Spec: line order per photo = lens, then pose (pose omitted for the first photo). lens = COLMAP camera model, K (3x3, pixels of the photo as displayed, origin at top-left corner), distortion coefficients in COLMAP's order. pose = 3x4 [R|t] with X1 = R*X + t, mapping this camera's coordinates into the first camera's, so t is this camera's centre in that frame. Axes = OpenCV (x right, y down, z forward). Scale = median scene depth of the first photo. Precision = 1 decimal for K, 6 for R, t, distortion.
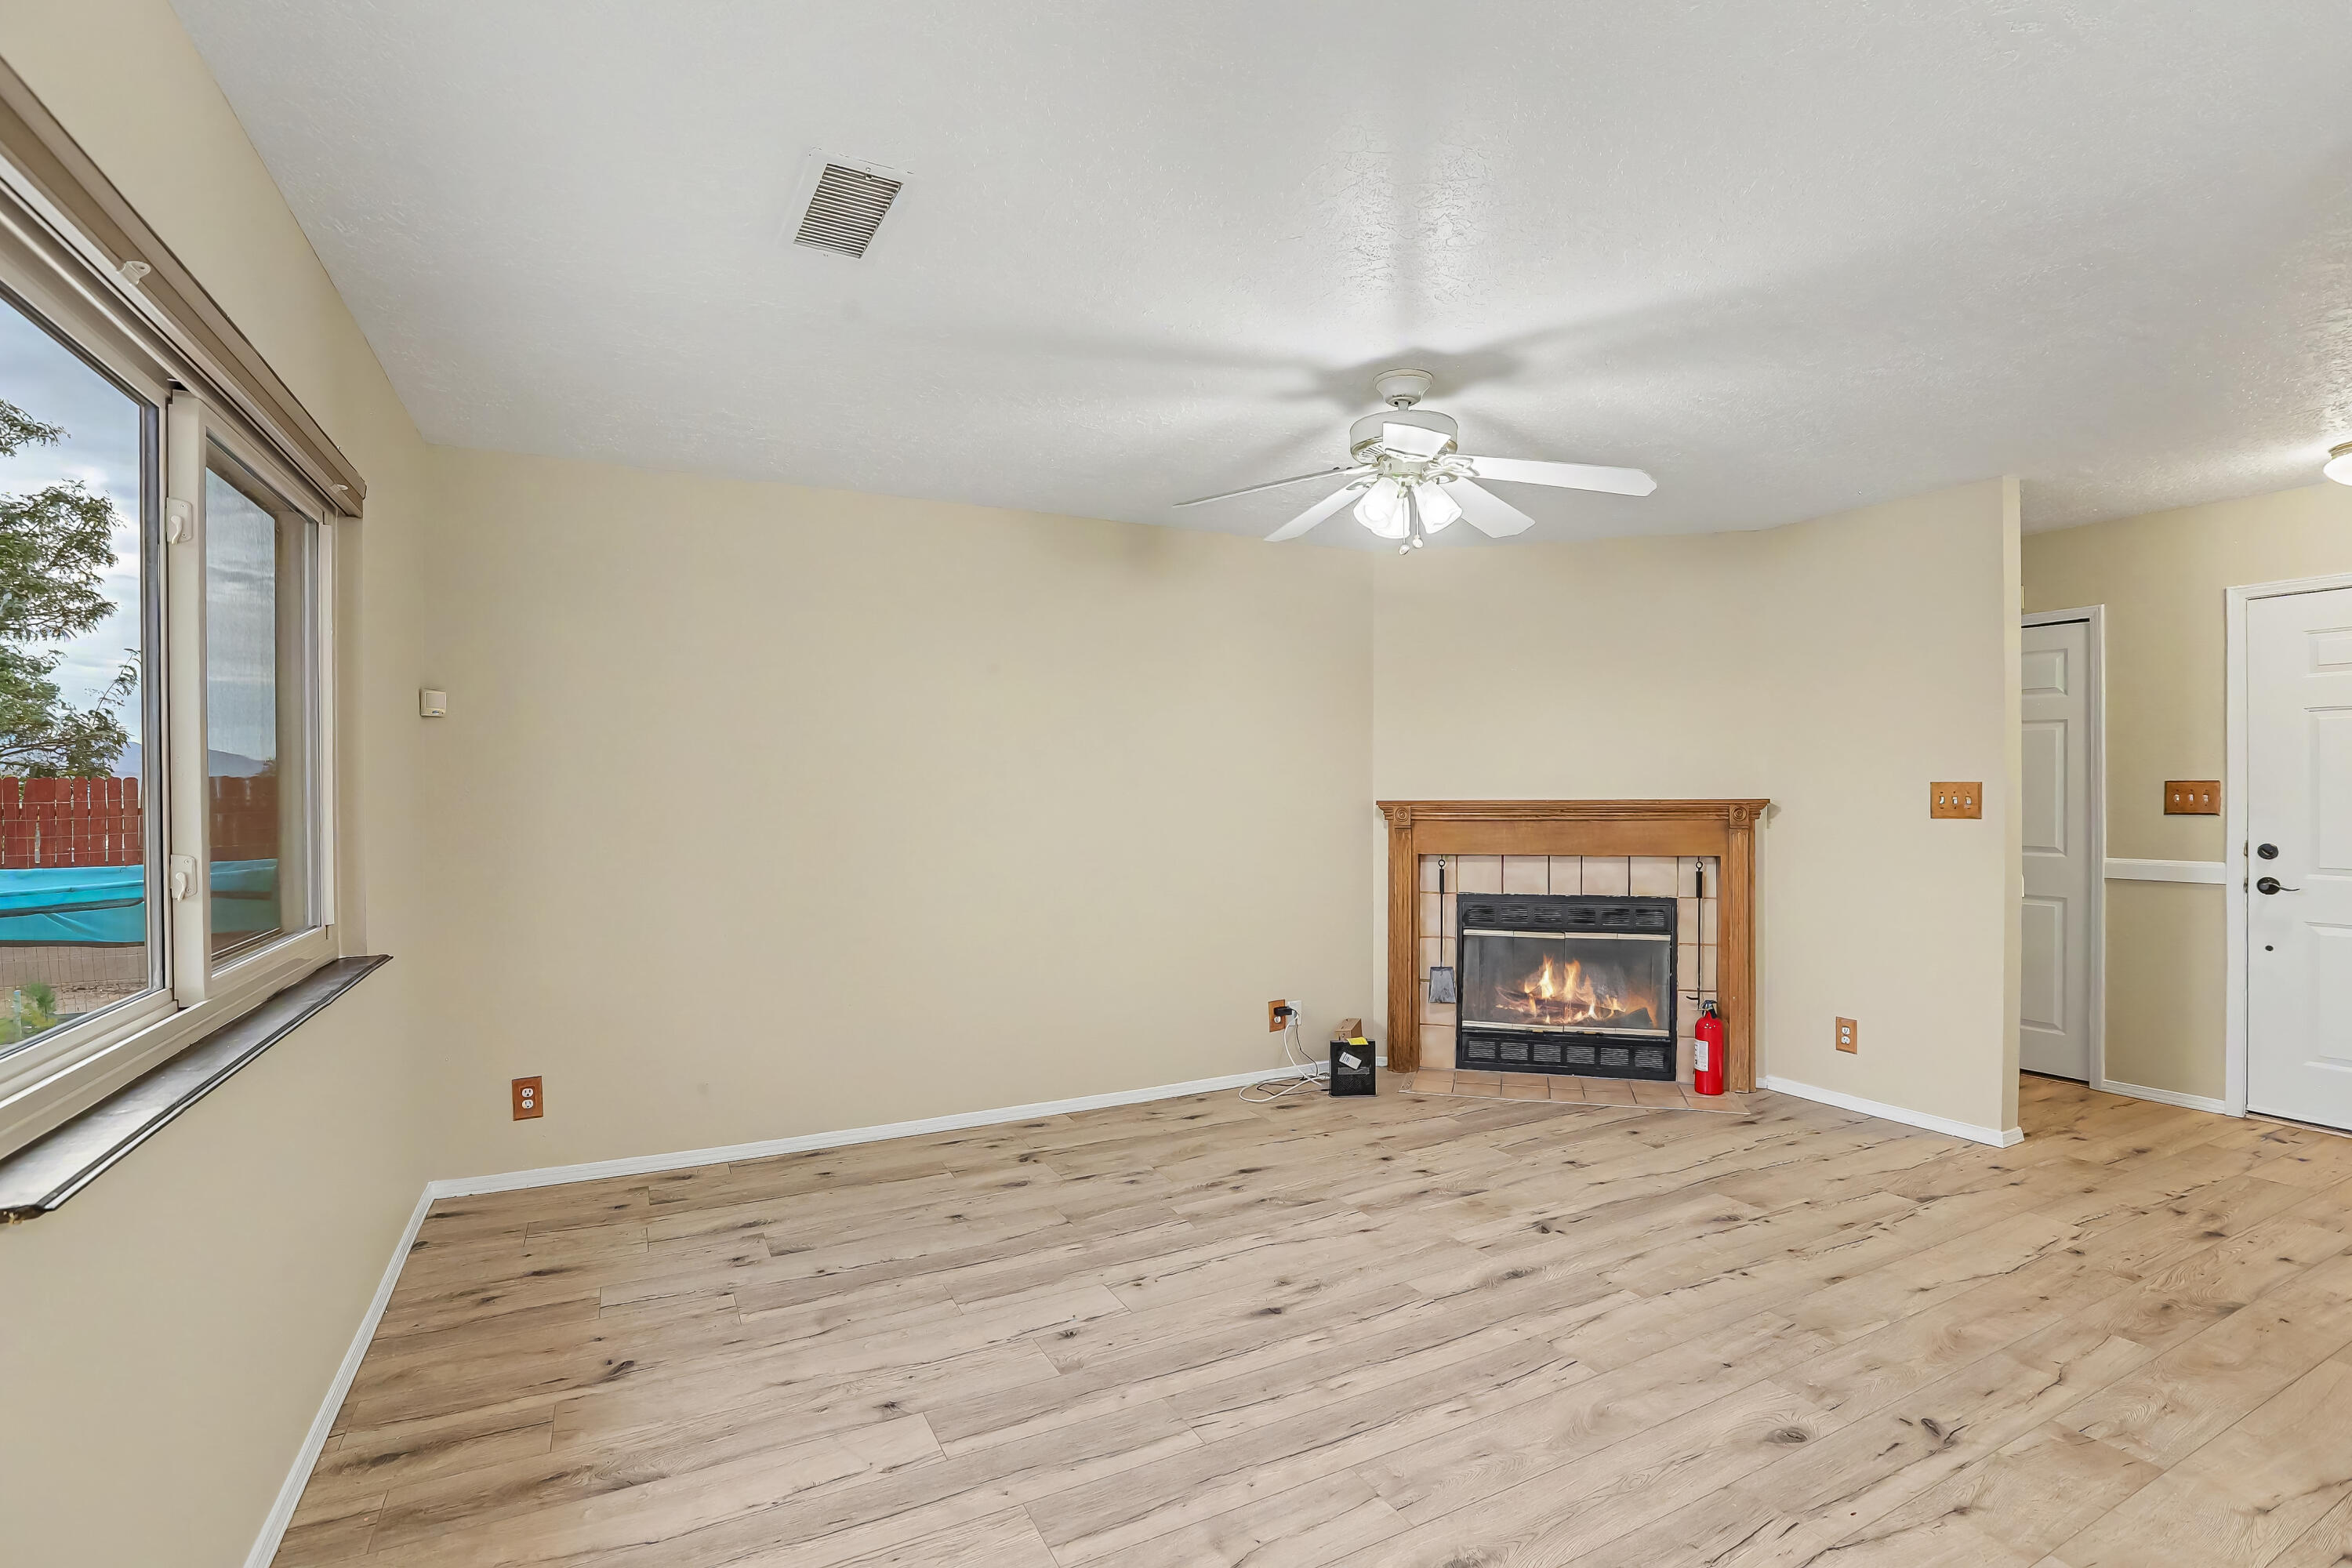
lens RADIAL K [[1080.2, 0, 1183.4], [0, 1080.2, 791.1], [0, 0, 1]] dist [-0.056014, 0.021062]
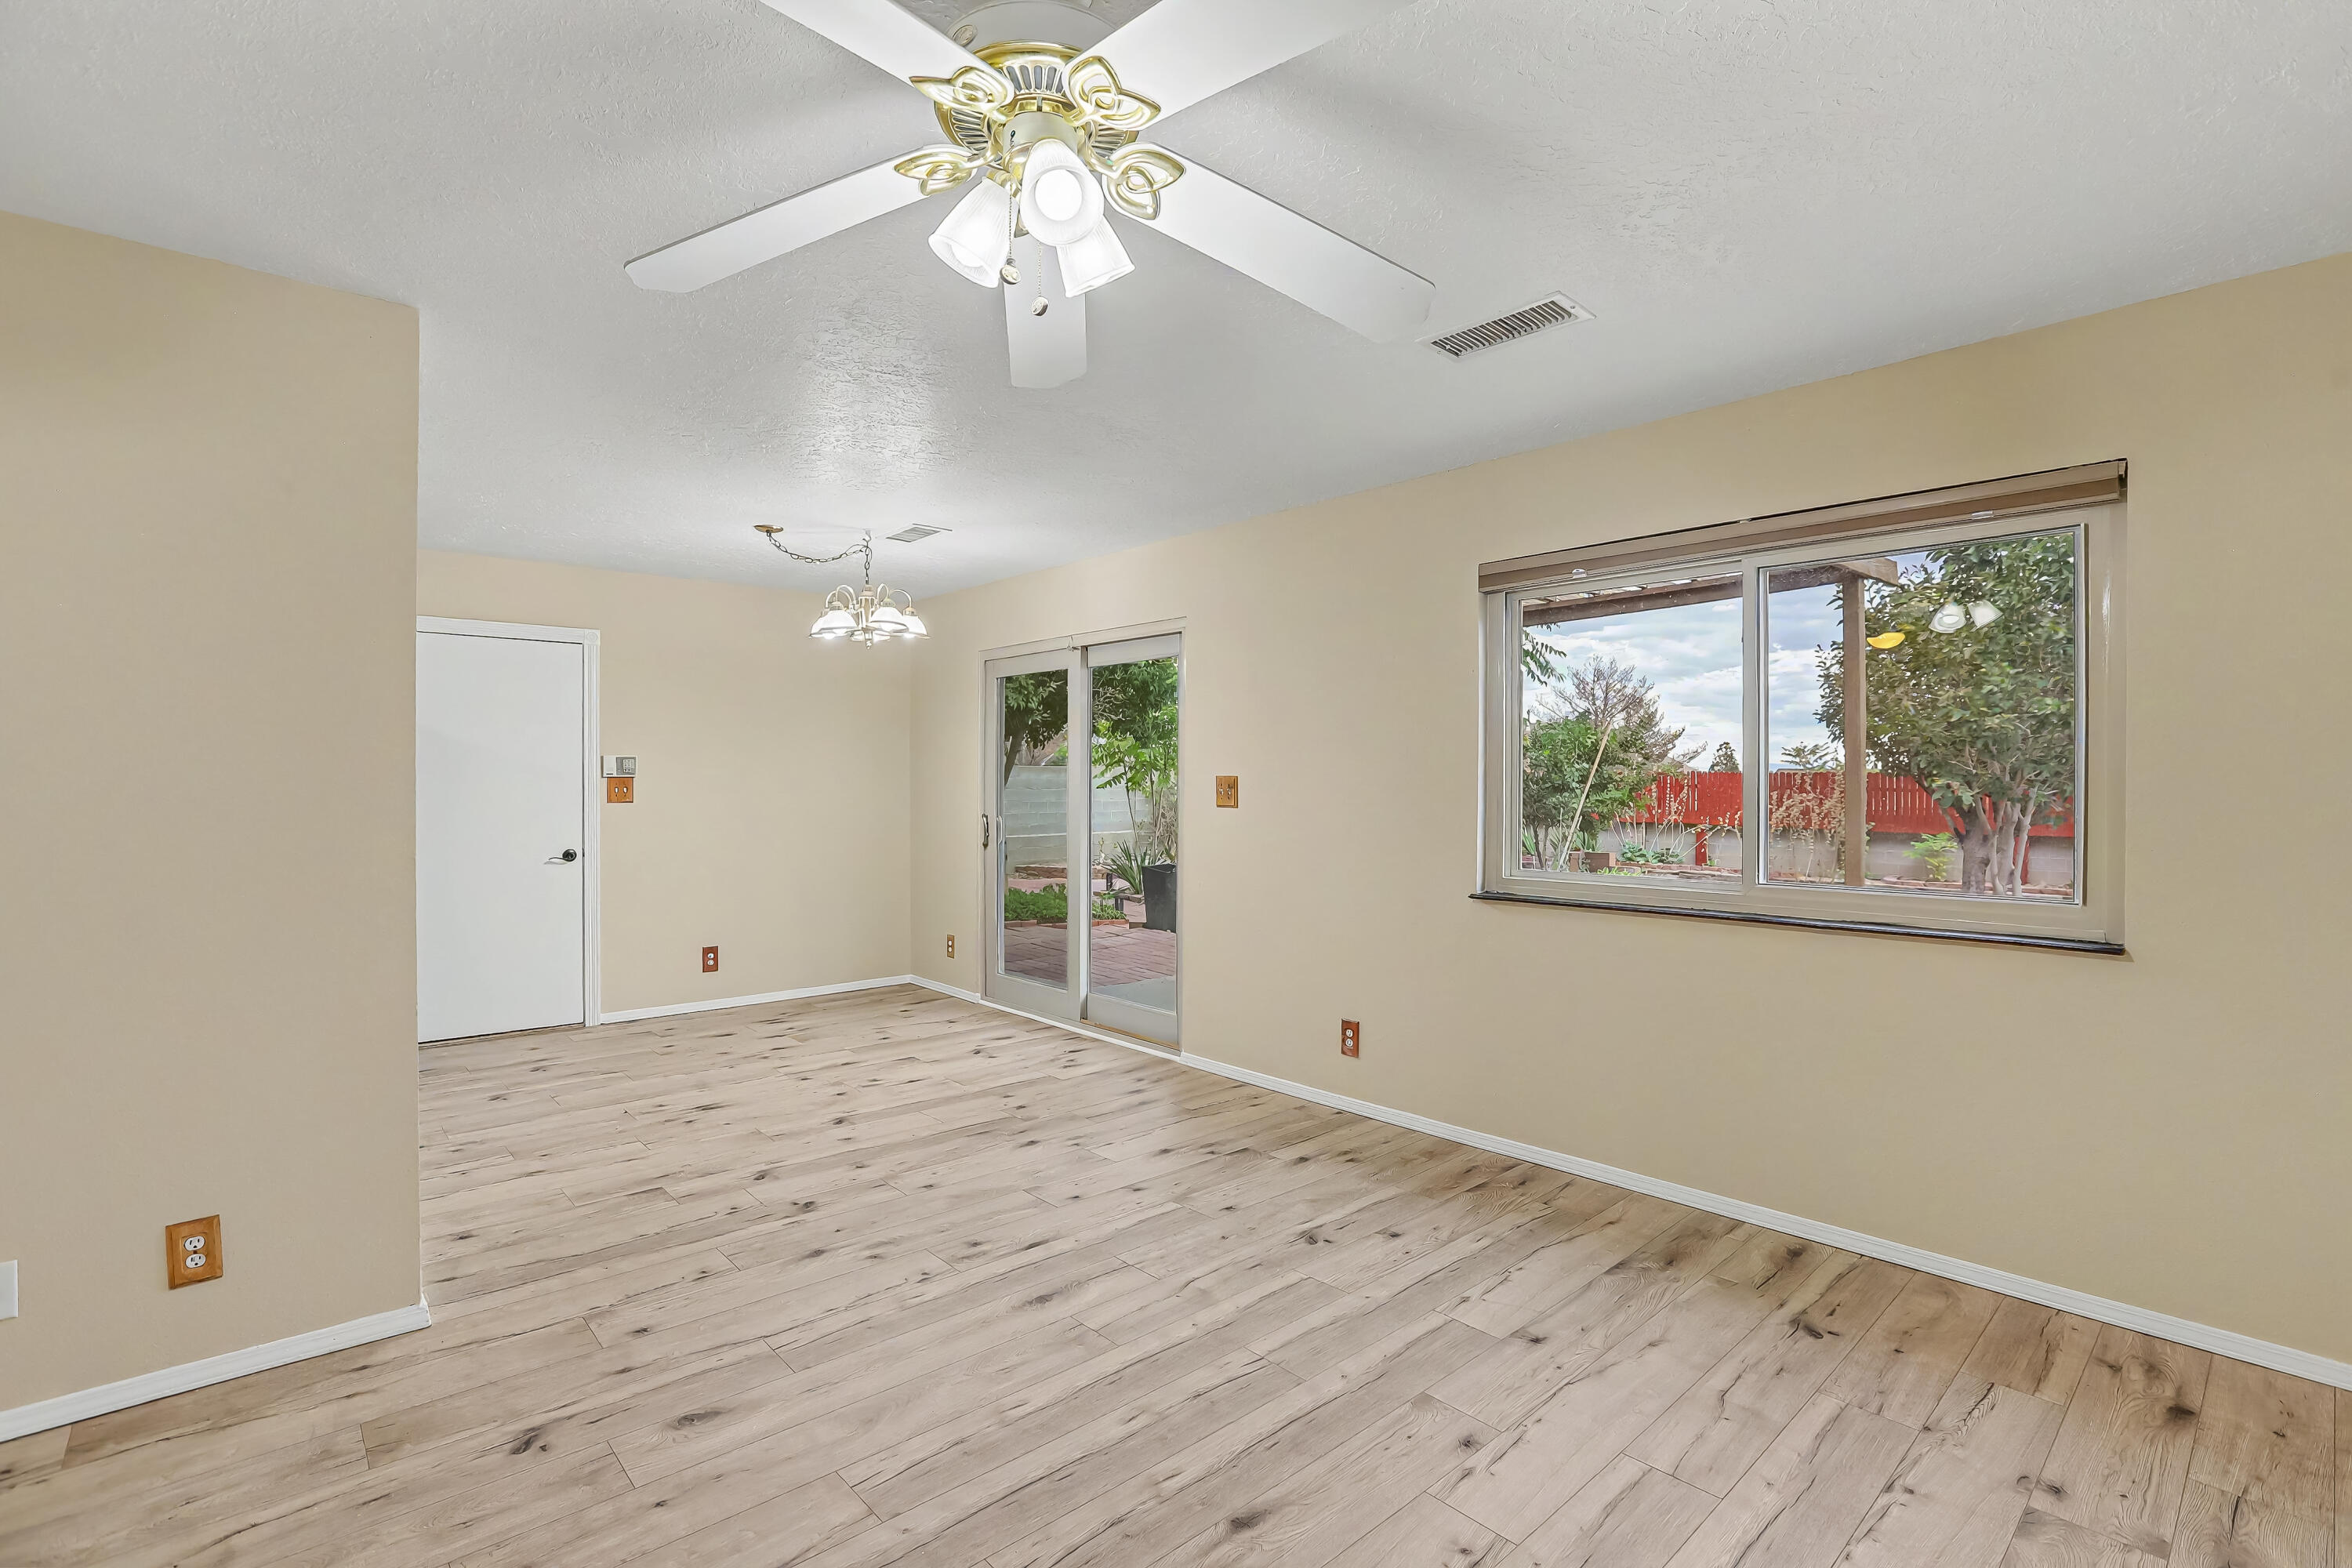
lens RADIAL K [[1080.2, 0, 1183.4], [0, 1080.2, 791.1], [0, 0, 1]] dist [-0.056014, 0.021062]
pose [[-0.968003, 0.006316, -0.250860, 0.213184], [0.003271, 0.999916, 0.012555, -0.001690], [0.250919, 0.011333, -0.967942, 1.205359]]
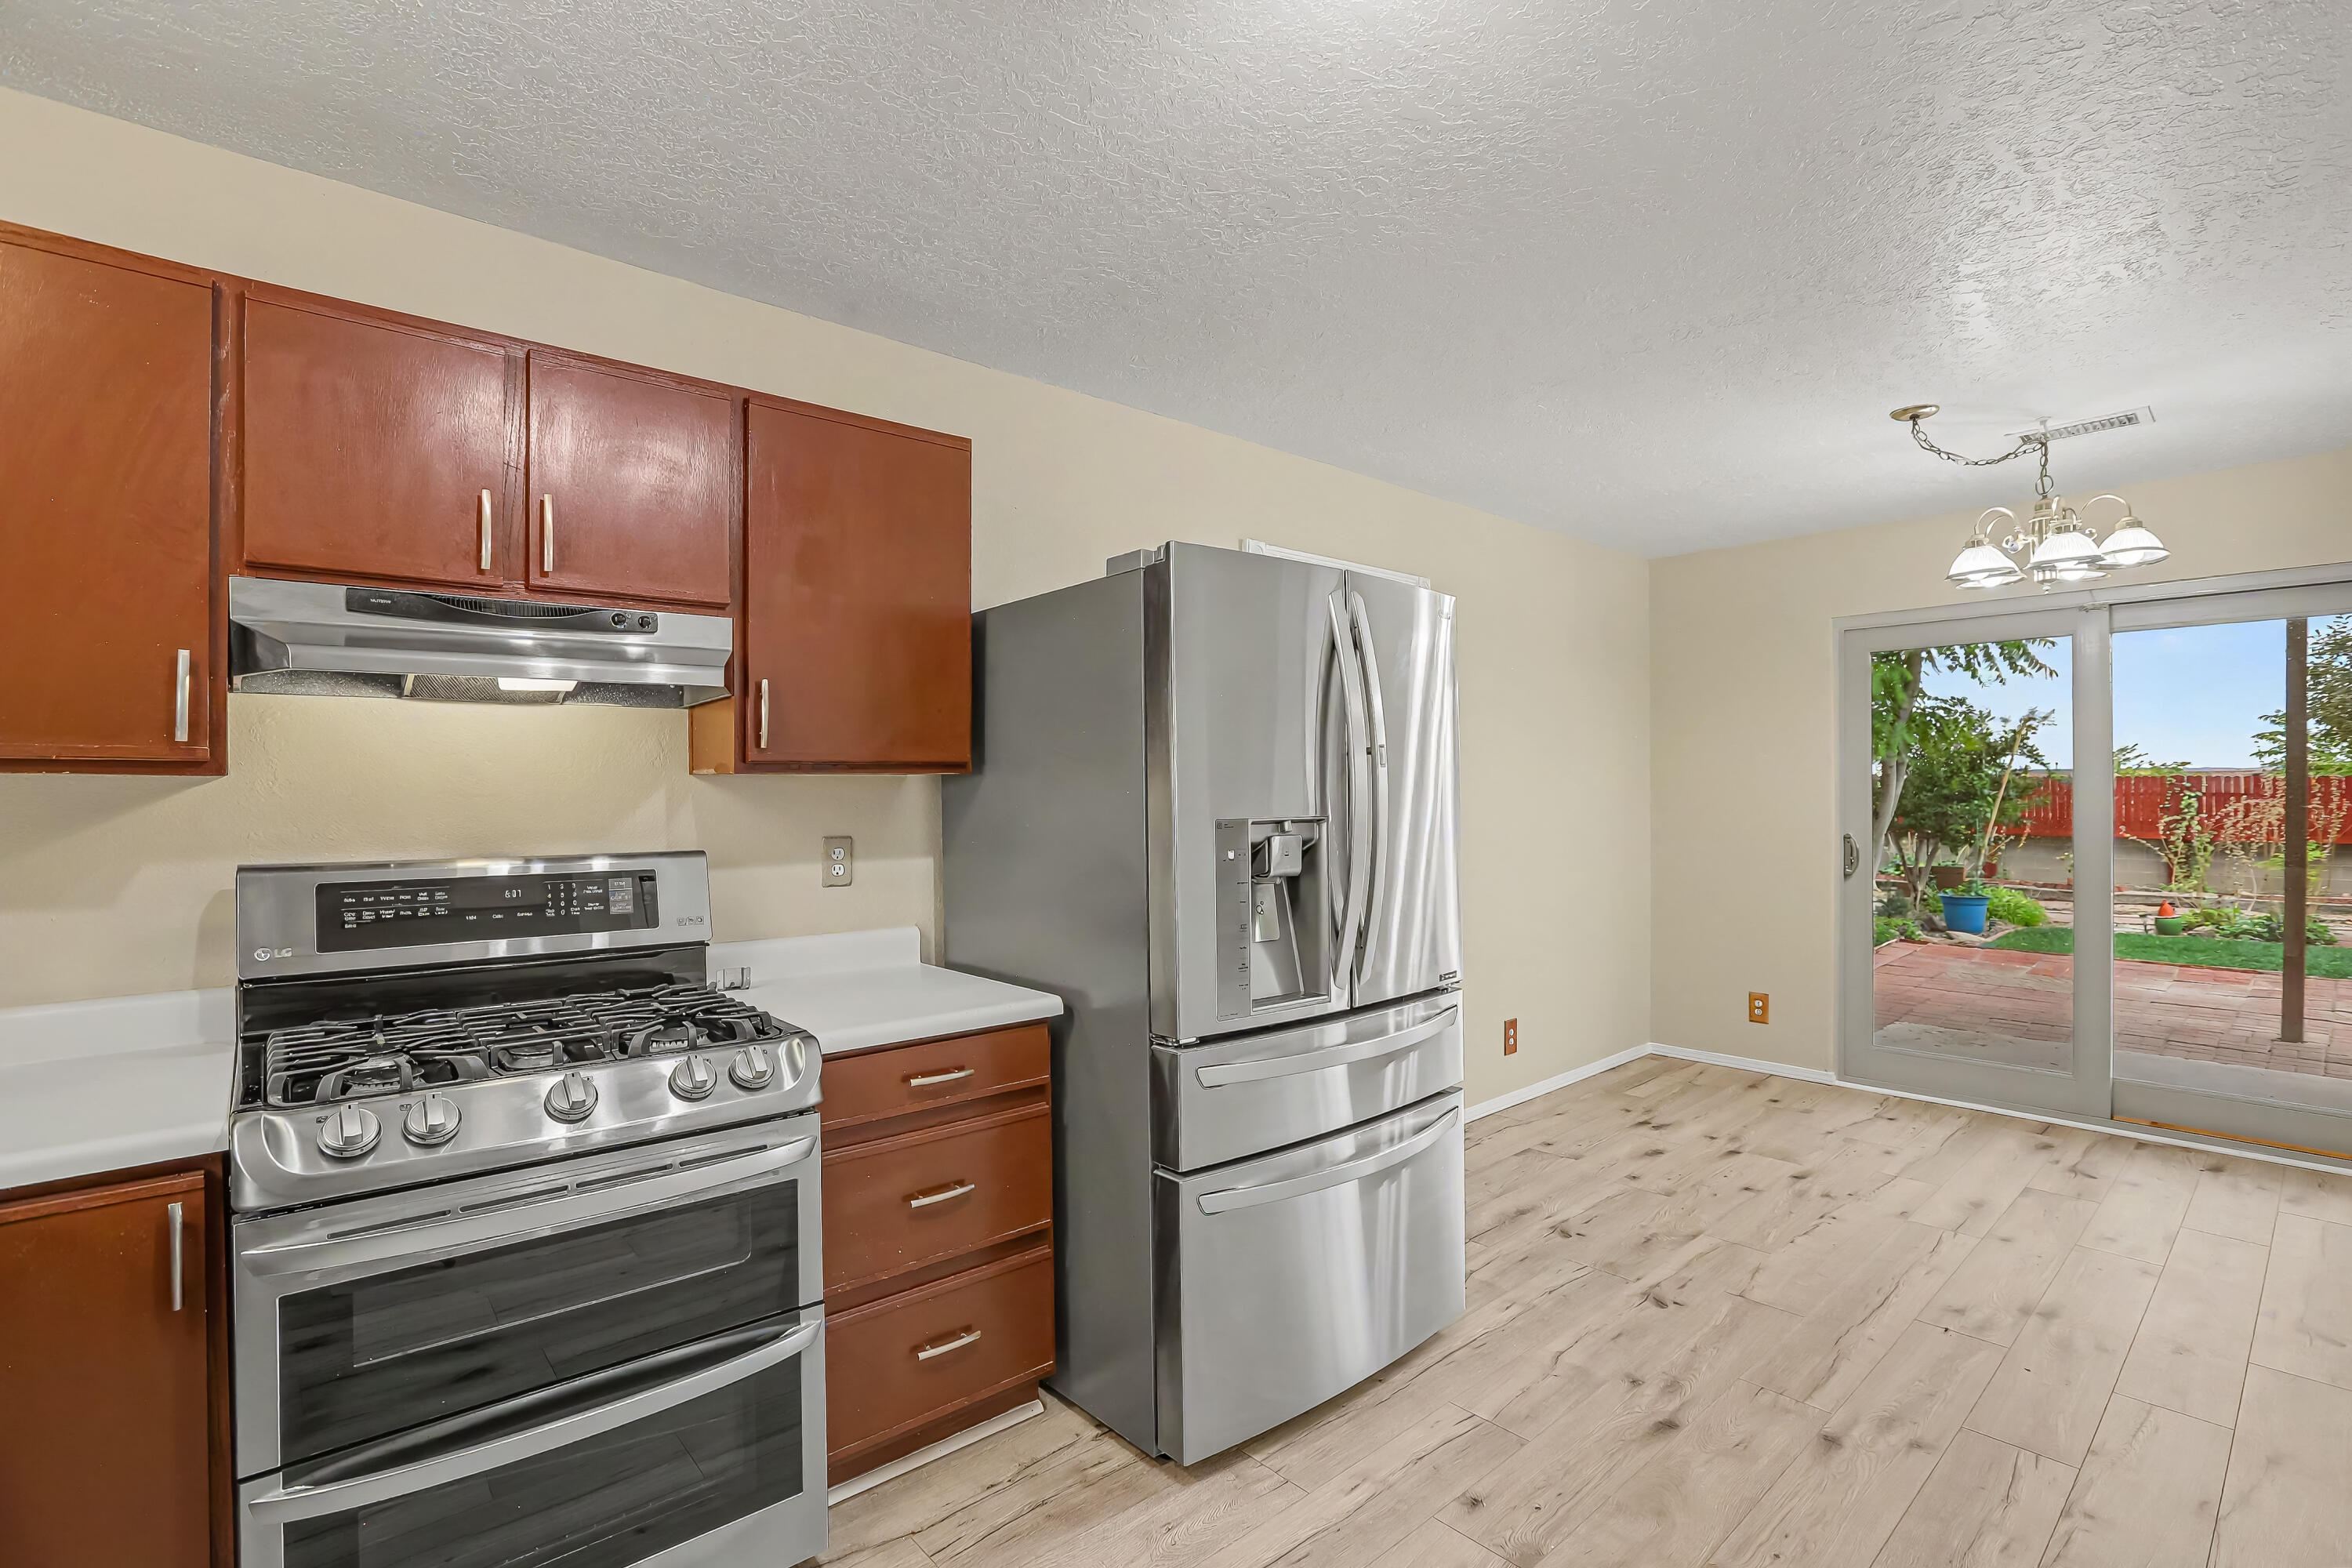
lens RADIAL K [[1080.2, 0, 1183.4], [0, 1080.2, 791.1], [0, 0, 1]] dist [-0.056014, 0.021062]
pose [[-0.970481, 0.009055, -0.241006, 1.153709], [0.008550, 0.999959, 0.003139, -0.007805], [0.241025, 0.000986, -0.970518, 0.516077]]
